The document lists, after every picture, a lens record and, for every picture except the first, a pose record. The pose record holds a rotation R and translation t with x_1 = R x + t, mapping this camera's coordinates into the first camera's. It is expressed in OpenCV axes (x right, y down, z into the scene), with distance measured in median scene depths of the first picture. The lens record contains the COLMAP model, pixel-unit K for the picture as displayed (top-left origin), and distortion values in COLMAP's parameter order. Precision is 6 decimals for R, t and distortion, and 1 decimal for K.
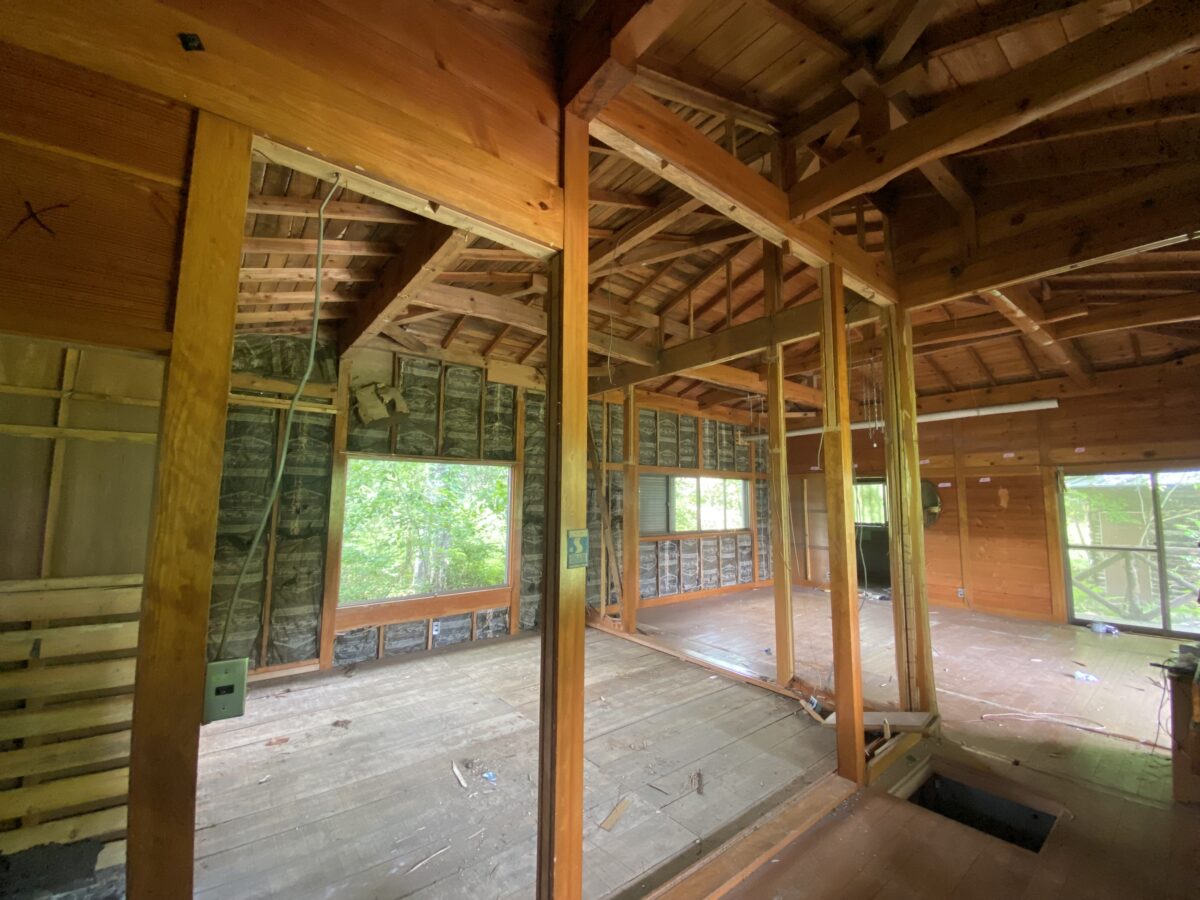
lens RADIAL K [[491.0, 0, 600.4], [0, 491.0, 447.6], [0, 0, 1]] dist [-0.021011, -0.000437]
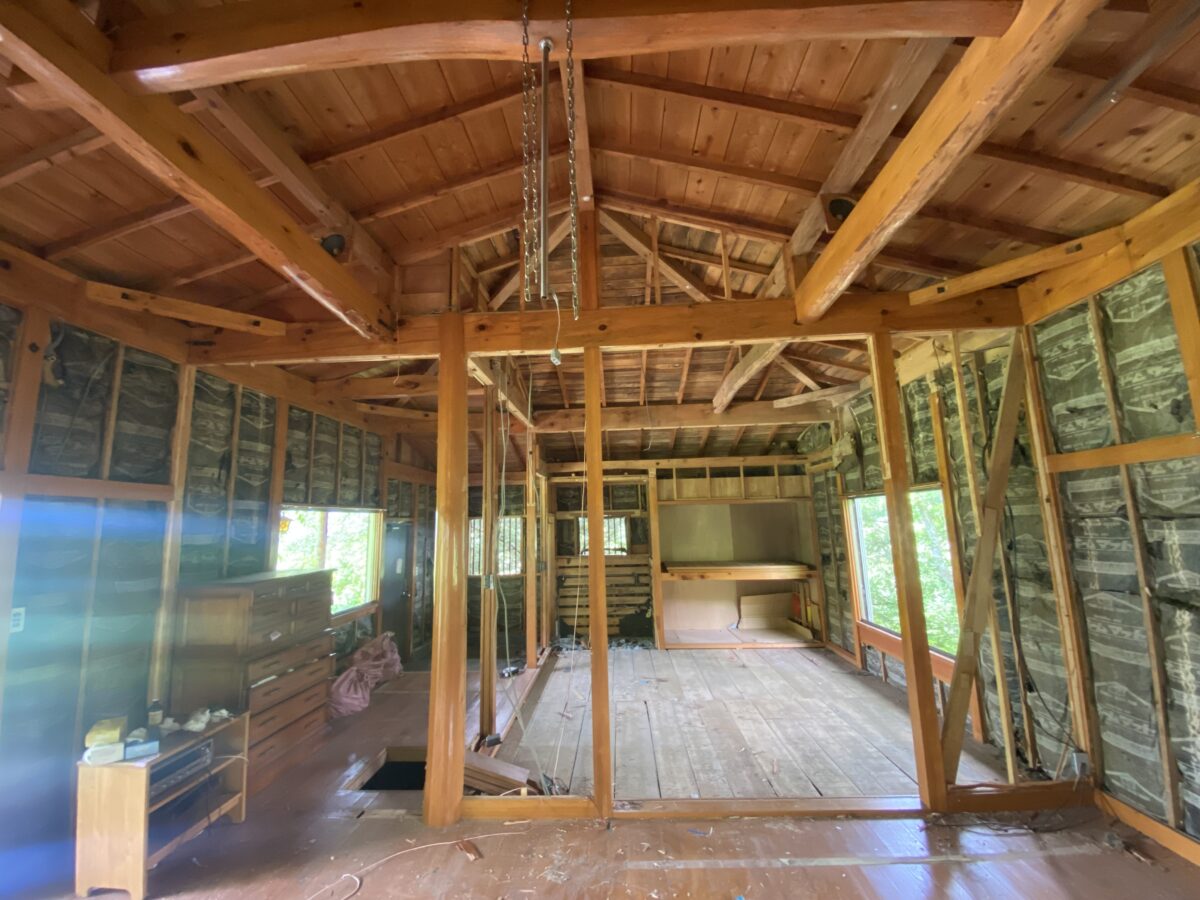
lens RADIAL K [[491.0, 0, 598.8], [0, 491.0, 446.1], [0, 0, 1]] dist [-0.021011, -0.000437]
pose [[-0.655764, -0.098228, -0.748548, 0.657358], [0.102365, 0.970775, -0.217066, 0.071986], [0.747994, -0.218969, -0.626544, 1.040546]]
